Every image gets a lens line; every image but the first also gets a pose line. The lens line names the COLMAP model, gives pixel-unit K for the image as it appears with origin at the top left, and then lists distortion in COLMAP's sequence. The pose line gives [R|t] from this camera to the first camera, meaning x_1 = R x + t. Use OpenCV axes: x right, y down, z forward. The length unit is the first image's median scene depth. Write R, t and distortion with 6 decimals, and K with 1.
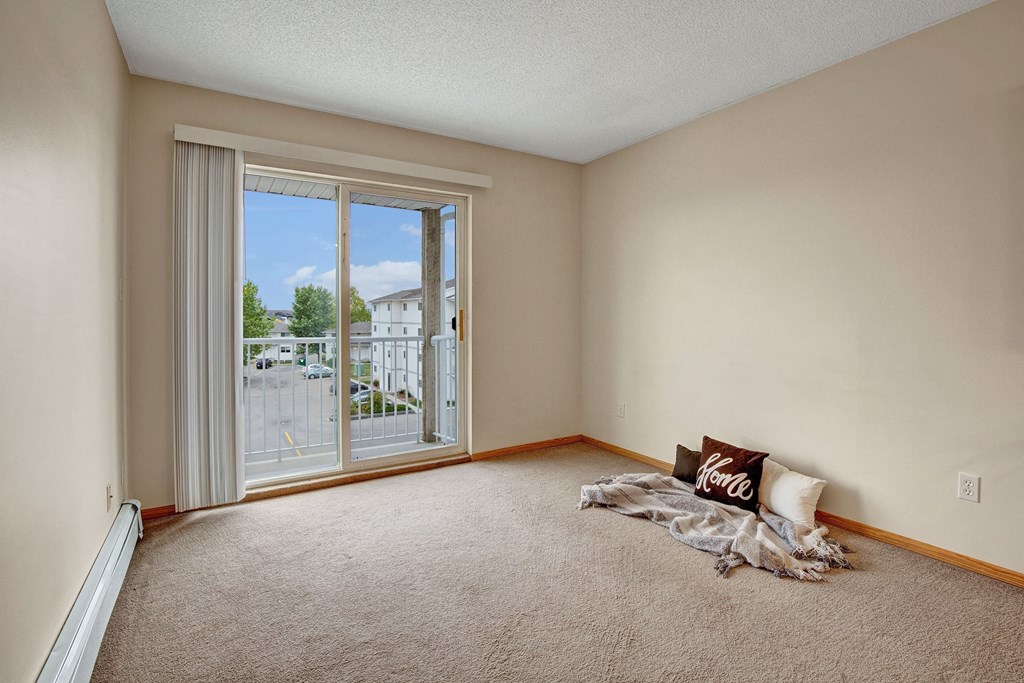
lens RADIAL K [[459.2, 0, 496.7], [0, 459.2, 304.0], [0, 0, 1]] dist [0.000327, -0.000225]
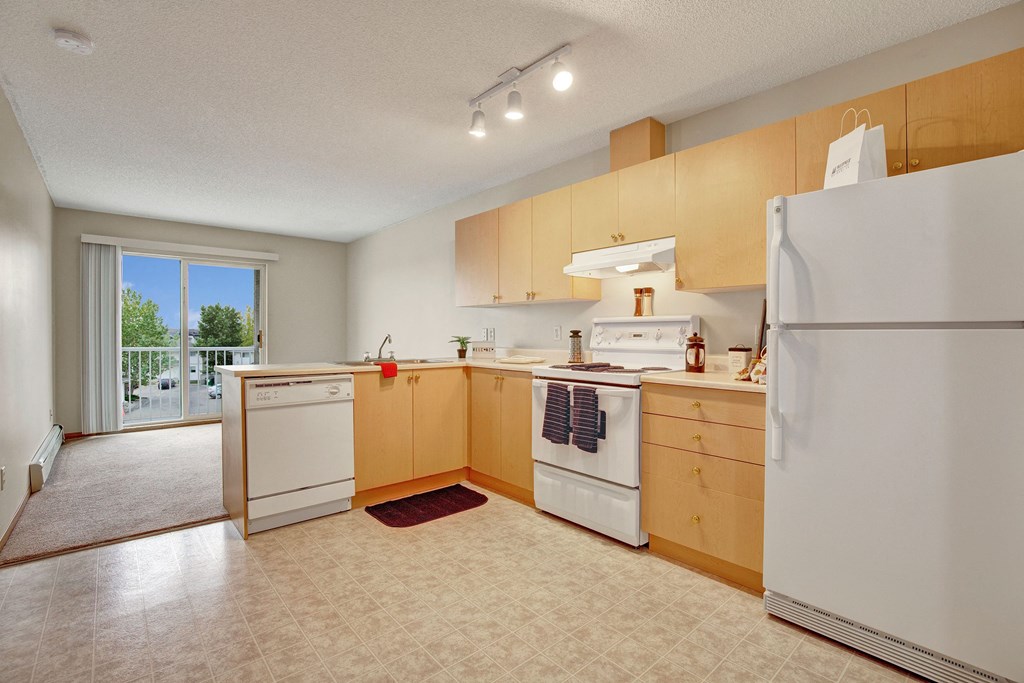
lens RADIAL K [[470.3, 0, 512.2], [0, 470.3, 328.8], [0, 0, 1]] dist [-0.010712, -0.000051]
pose [[0.987444, 0.005640, 0.157867, 0.068313], [-0.007336, 0.999921, 0.010160, -0.002476], [-0.157797, -0.011190, 0.987408, -0.106964]]
